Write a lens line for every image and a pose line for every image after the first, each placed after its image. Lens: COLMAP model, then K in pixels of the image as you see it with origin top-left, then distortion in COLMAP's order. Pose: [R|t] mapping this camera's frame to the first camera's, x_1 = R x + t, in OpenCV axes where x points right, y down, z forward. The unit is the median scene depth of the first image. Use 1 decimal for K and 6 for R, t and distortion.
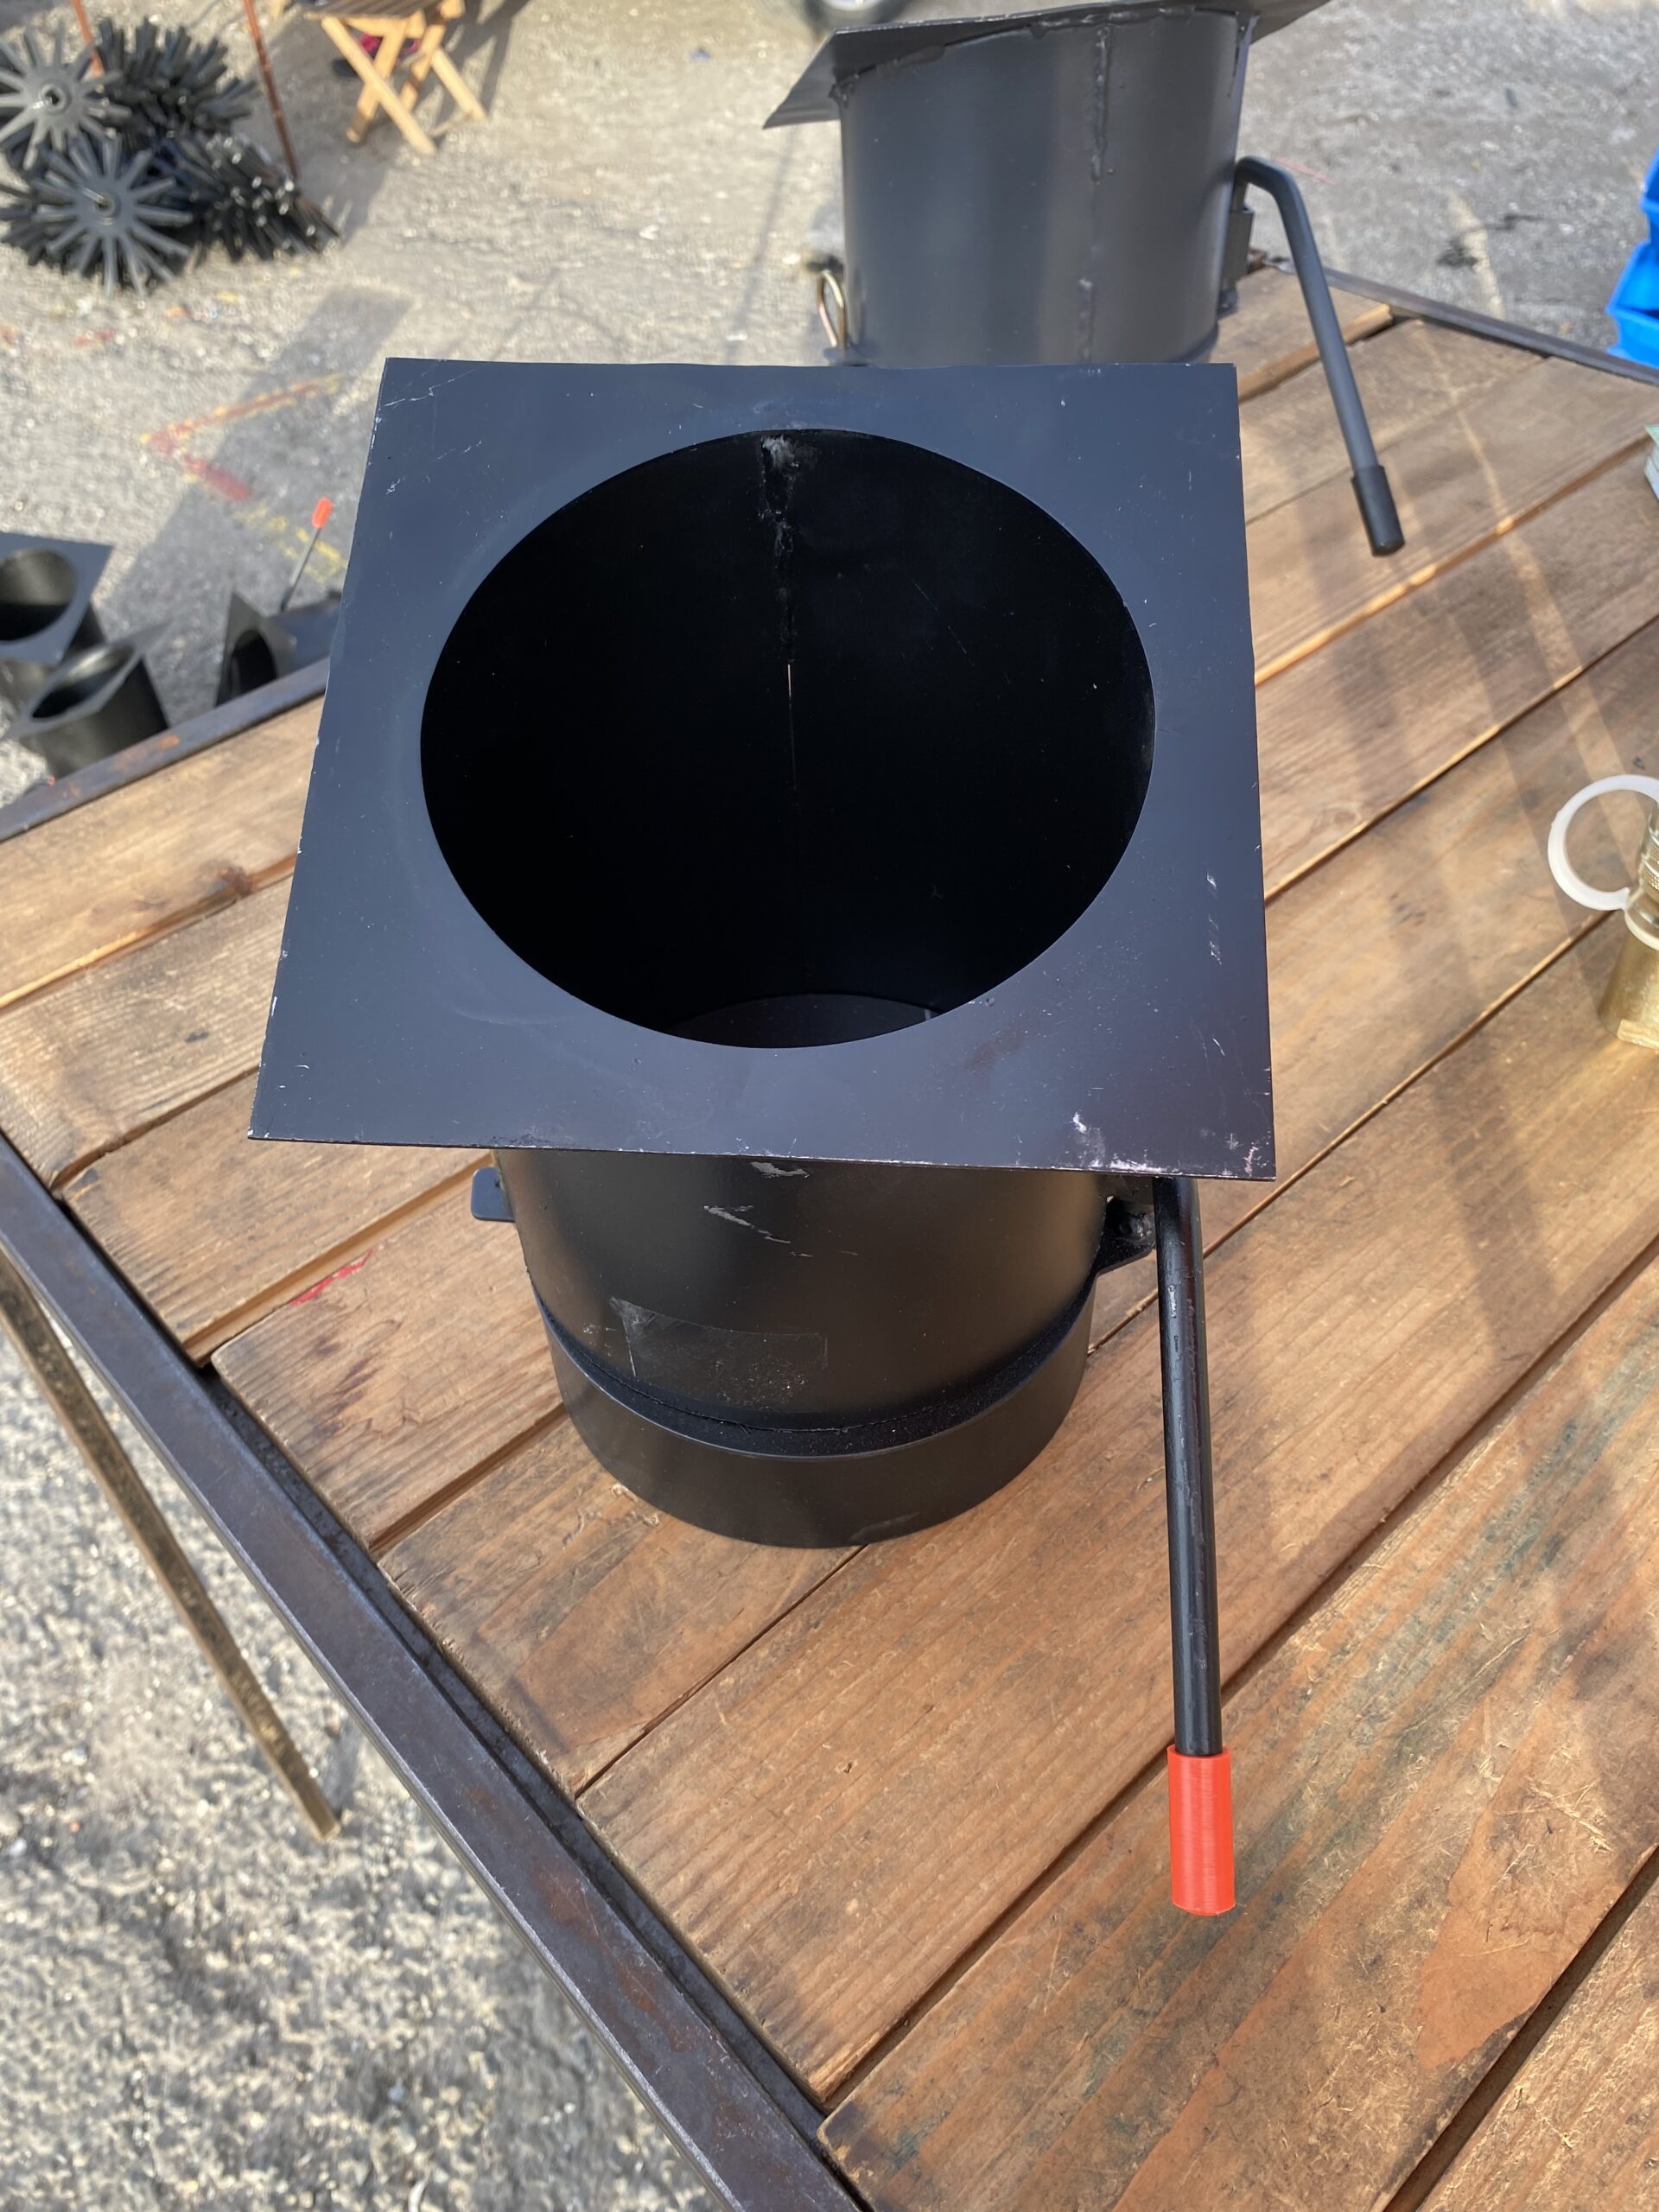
lens RADIAL K [[1669.2, 0, 818.5], [0, 1669.2, 1134.3], [0, 0, 1]] dist [0.005154, -0.002895]
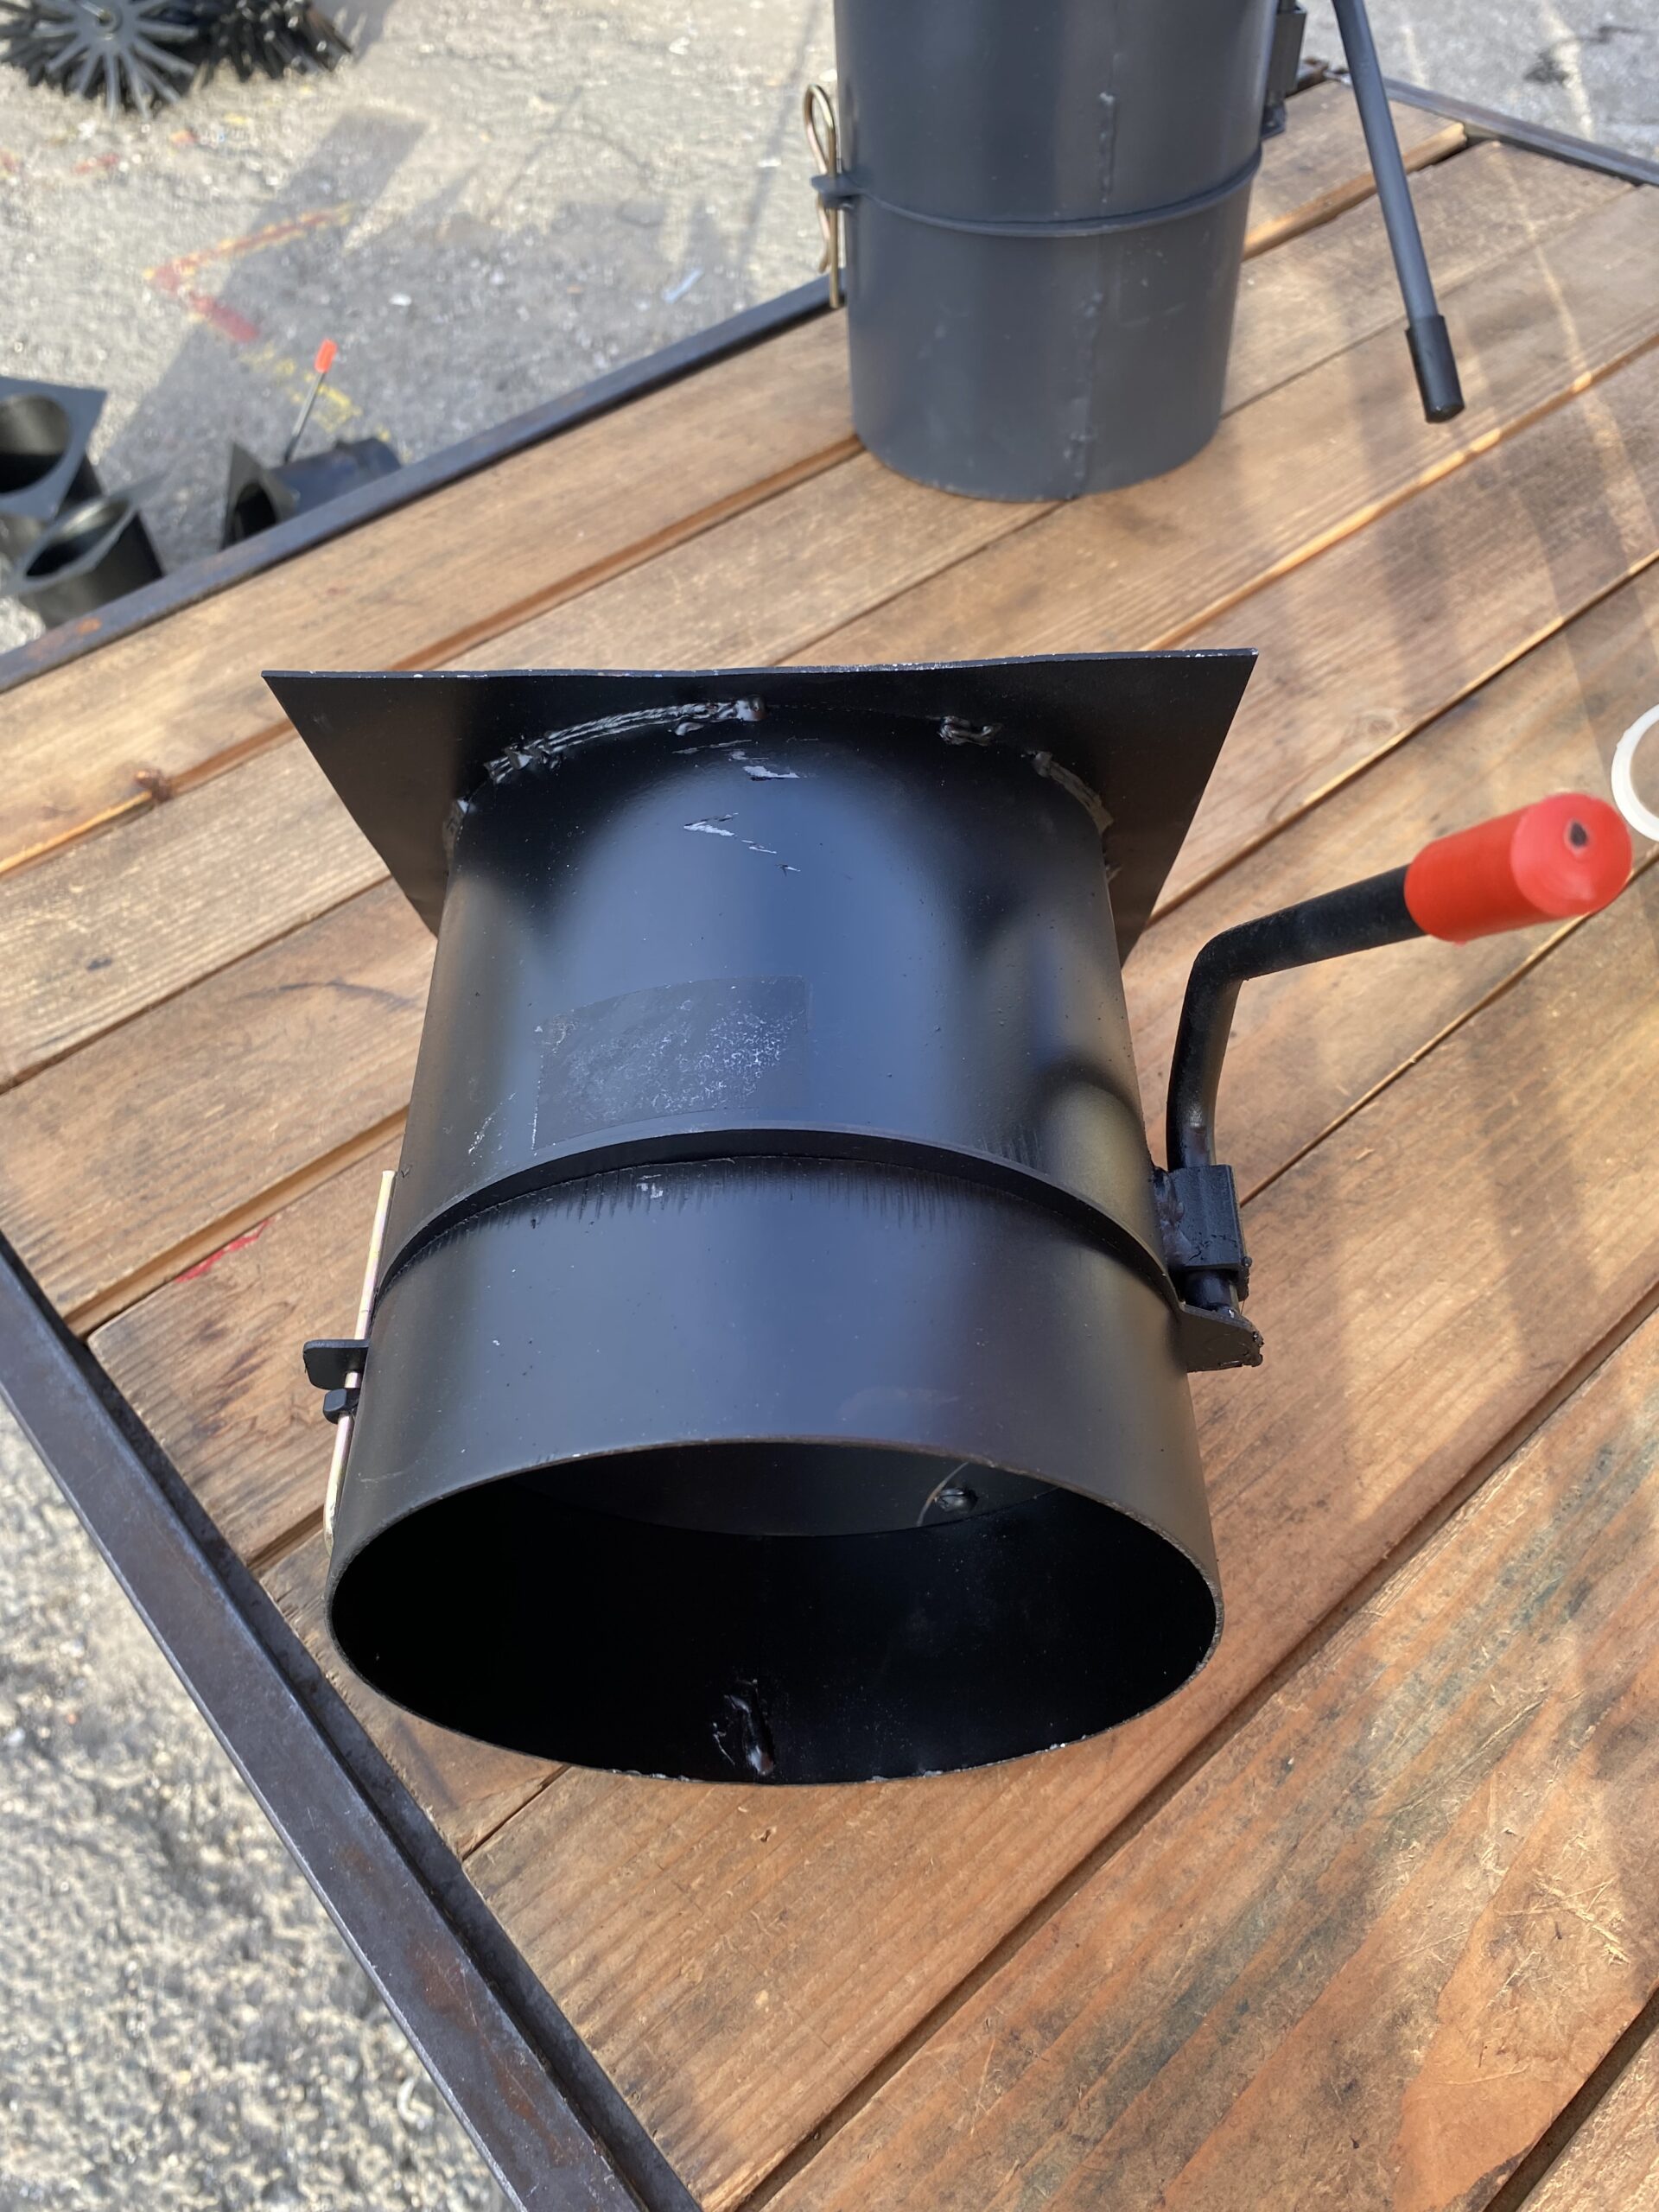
lens RADIAL K [[1669.2, 0, 814.3], [0, 1669.2, 1125.2], [0, 0, 1]] dist [0.005154, -0.002895]
pose [[0.999565, 0.014005, -0.025968, 0.043604], [-0.011960, 0.996936, 0.077304, -0.047927], [0.026971, -0.076960, 0.996669, 0.100804]]
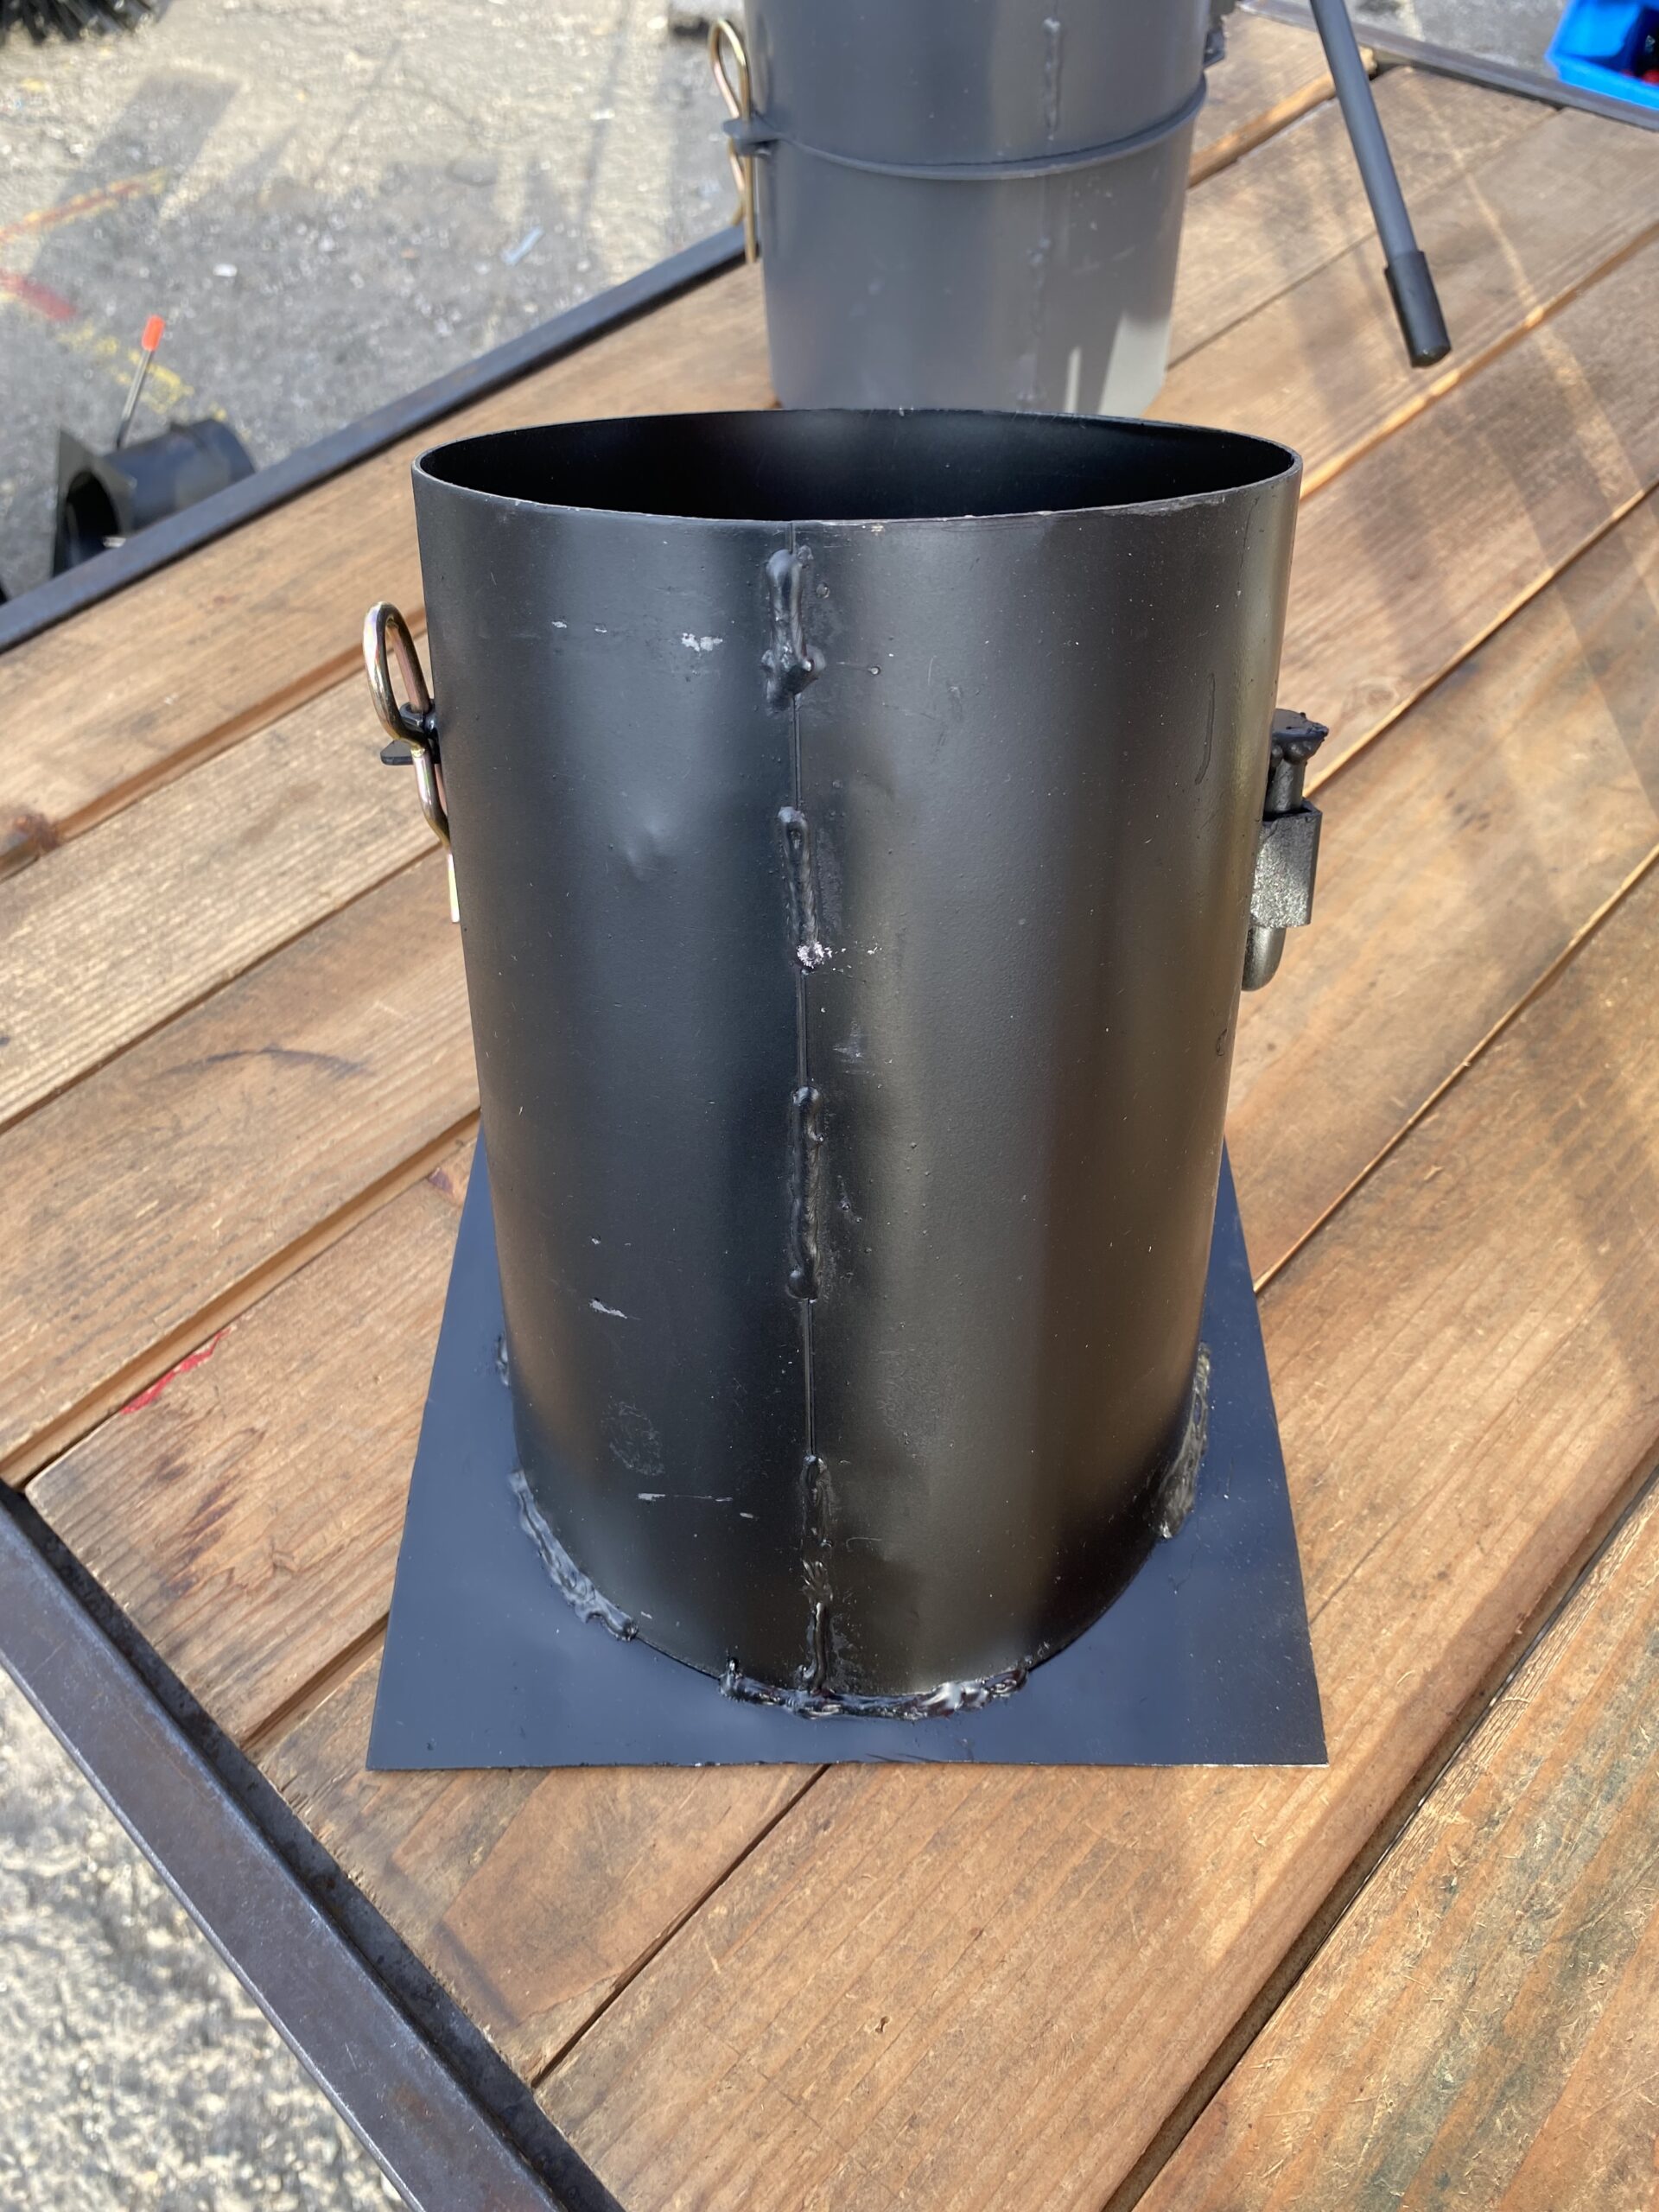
lens RADIAL K [[1669.2, 0, 808.8], [0, 1669.2, 1119.2], [0, 0, 1]] dist [0.005154, -0.002895]
pose [[0.997740, -0.052901, 0.041435, -0.018344], [0.048652, 0.994038, 0.097574, -0.085097], [-0.046350, -0.095338, 0.994365, 0.188283]]
